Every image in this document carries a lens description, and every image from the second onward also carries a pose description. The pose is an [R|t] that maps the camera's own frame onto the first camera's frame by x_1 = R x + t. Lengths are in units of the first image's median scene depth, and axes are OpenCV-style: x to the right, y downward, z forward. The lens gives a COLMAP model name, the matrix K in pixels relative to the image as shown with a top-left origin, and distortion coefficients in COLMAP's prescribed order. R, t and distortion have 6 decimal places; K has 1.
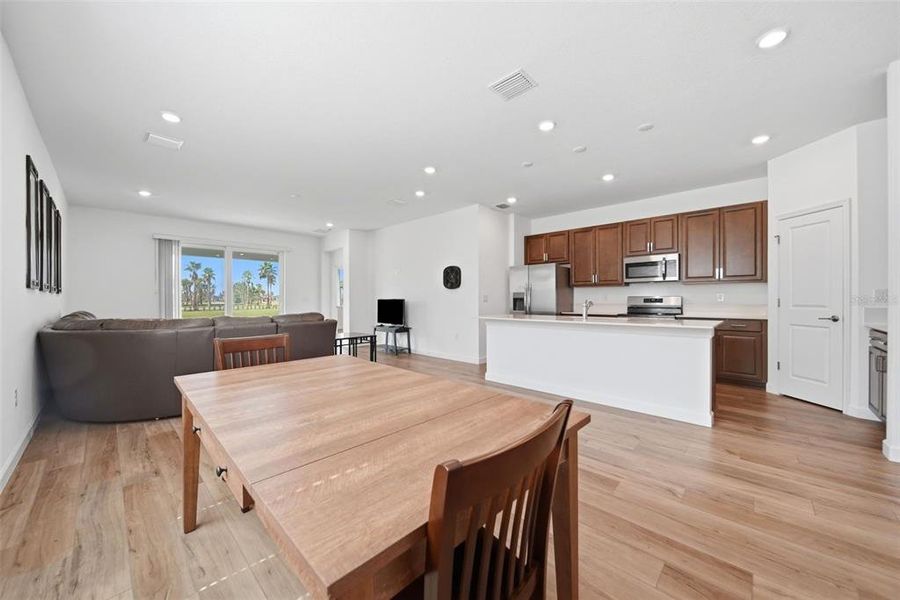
lens RADIAL K [[324.5, 0, 446.5], [0, 324.5, 299.0], [0, 0, 1]] dist [-0.003073, -0.000187]
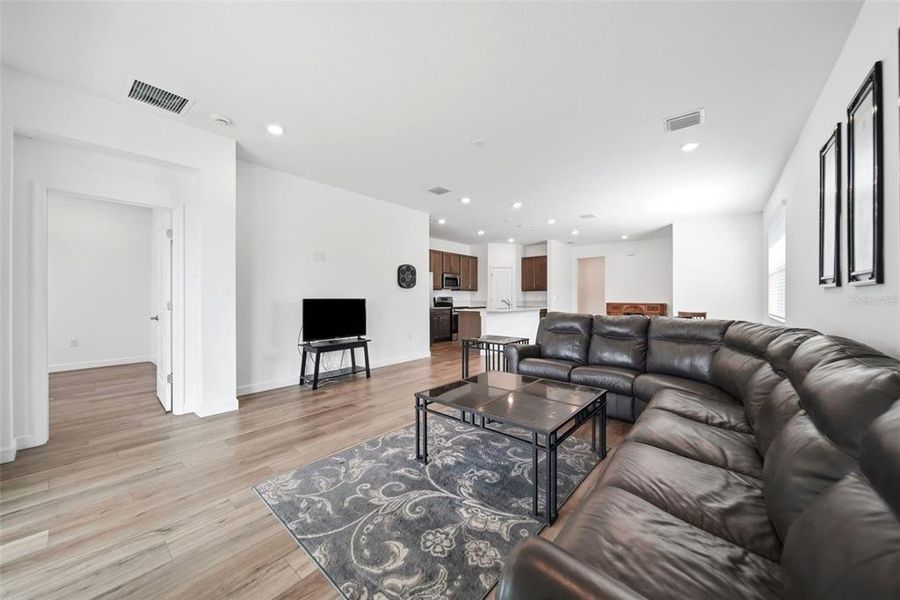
lens RADIAL K [[322.7, 0, 446.4], [0, 322.7, 296.6], [0, 0, 1]] dist [-0.002615, -0.000245]
pose [[-0.058274, 0.004089, 0.998292, -1.076543], [0.002528, 0.999989, -0.003949, -0.002322], [-0.998297, 0.002293, -0.058284, 1.066815]]
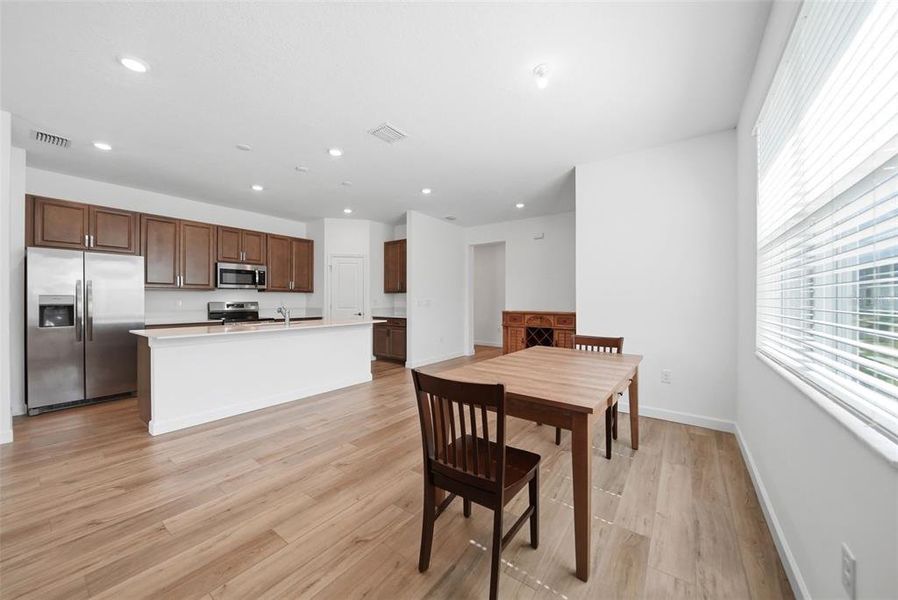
lens RADIAL K [[323.8, 0, 445.5], [0, 323.8, 299.0], [0, 0, 1]] dist [-0.003073, -0.000187]
pose [[-0.128059, 0.008563, 0.991730, -0.485621], [0.002949, 0.999962, -0.008254, -0.007447], [-0.991762, 0.001868, -0.128079, 0.444582]]
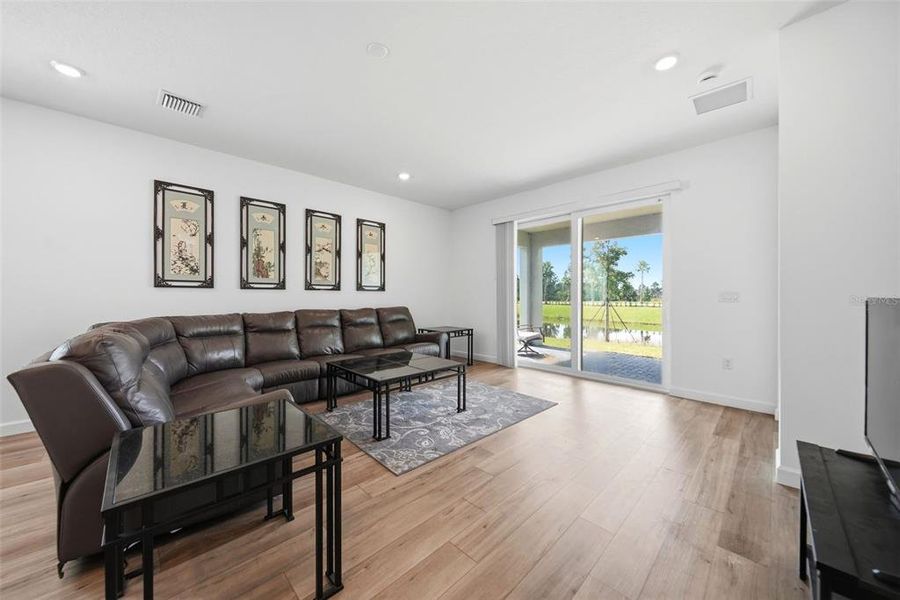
lens RADIAL K [[322.7, 0, 446.4], [0, 322.7, 296.6], [0, 0, 1]] dist [-0.002615, -0.000245]
pose [[-0.029431, 0.008747, -0.999529, -0.039213], [-0.004578, 0.999950, 0.008886, -0.003495], [0.999556, 0.004837, -0.029390, 1.064108]]
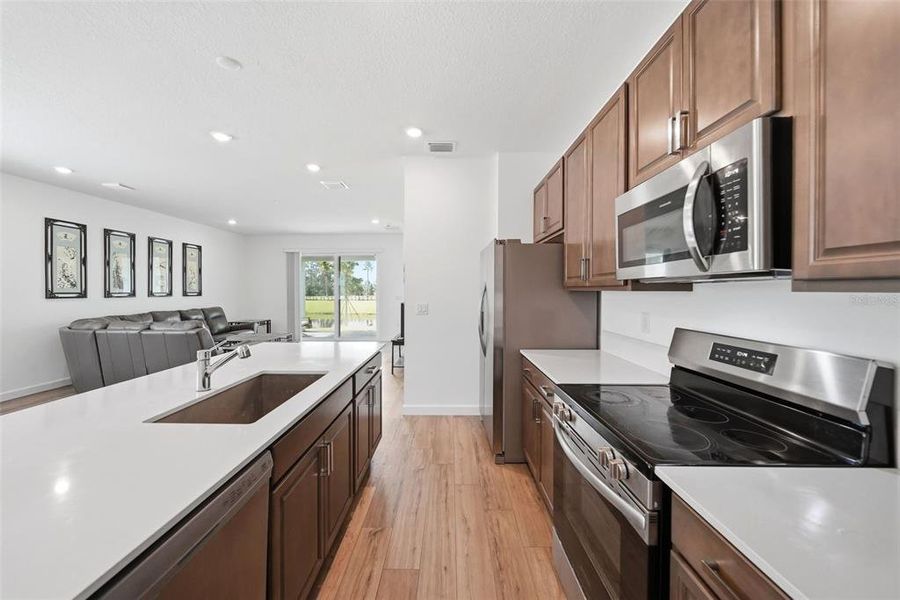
lens RADIAL K [[326.8, 0, 444.5], [0, 326.8, 293.2], [0, 0, 1]] dist [-0.001191, -0.000228]
pose [[0.679731, 0.011688, -0.733368, 0.648244], [-0.005631, 0.999927, 0.010717, -0.041504], [0.733439, -0.003156, 0.679747, 0.669325]]
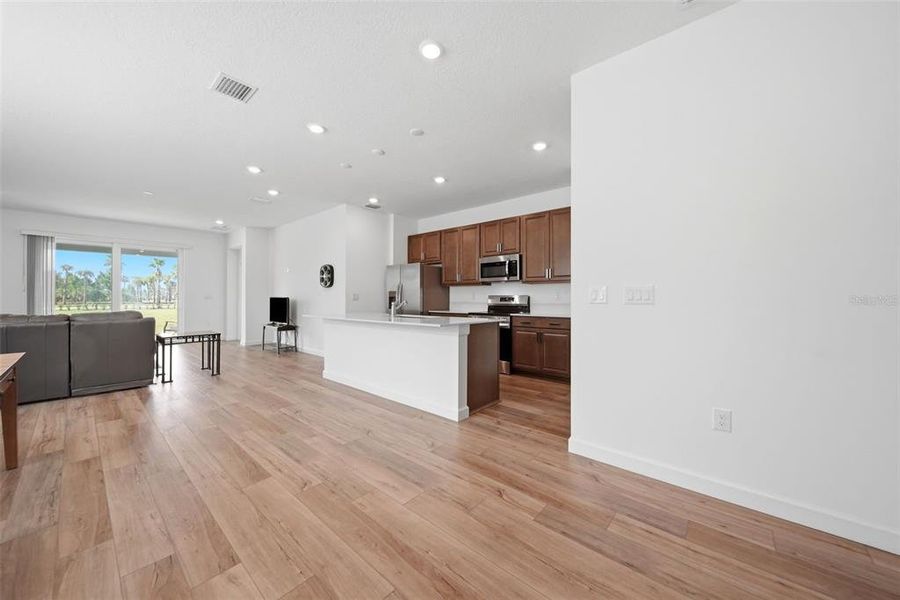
lens RADIAL K [[322.7, 0, 446.4], [0, 322.7, 296.6], [0, 0, 1]] dist [-0.002615, -0.000245]
pose [[0.998974, 0.002751, 0.045209, 0.388890], [-0.002648, 0.999994, -0.002334, -0.001336], [-0.045215, 0.002212, 0.998975, -0.017659]]
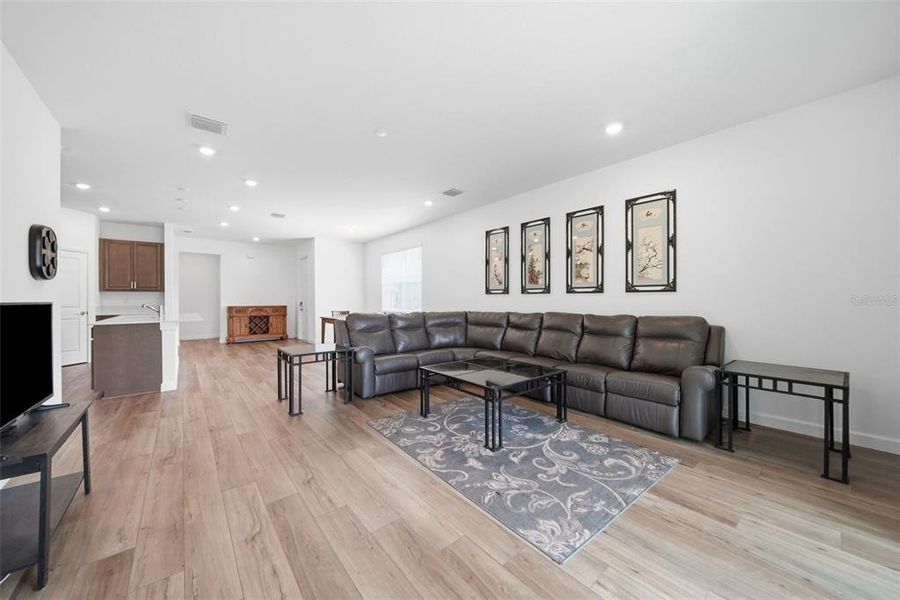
lens RADIAL K [[322.7, 0, 446.4], [0, 322.7, 296.6], [0, 0, 1]] dist [-0.002615, -0.000245]
pose [[-0.992892, 0.010268, 0.118577, -0.630907], [0.009682, 0.999938, -0.005525, -0.001252], [-0.118626, -0.004337, -0.992930, 1.541612]]
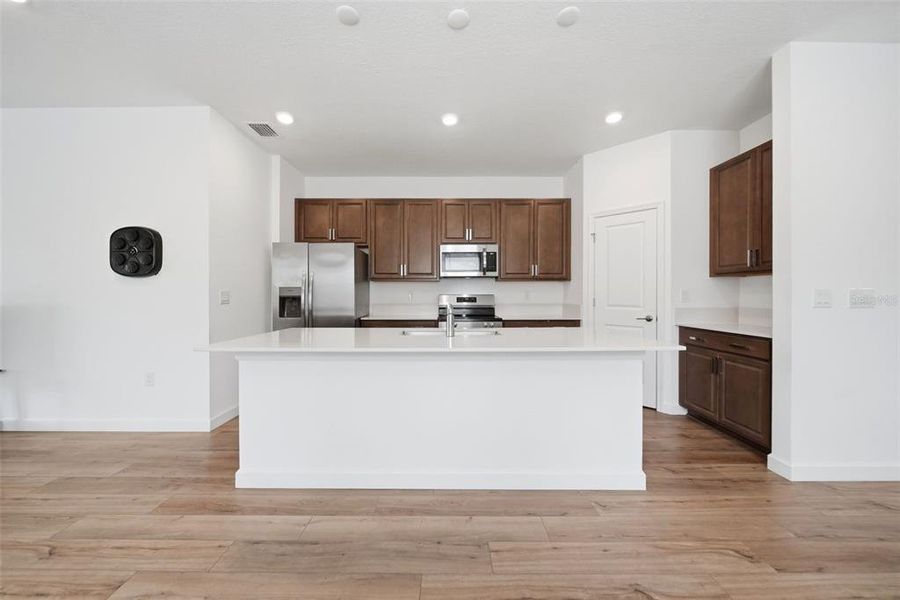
lens RADIAL K [[326.8, 0, 444.5], [0, 326.8, 293.2], [0, 0, 1]] dist [-0.001191, -0.000228]
pose [[0.725930, 0.005105, 0.687750, 0.018260], [-0.001938, 0.999984, -0.005376, -0.007286], [-0.687766, 0.002570, 0.725928, 0.420459]]
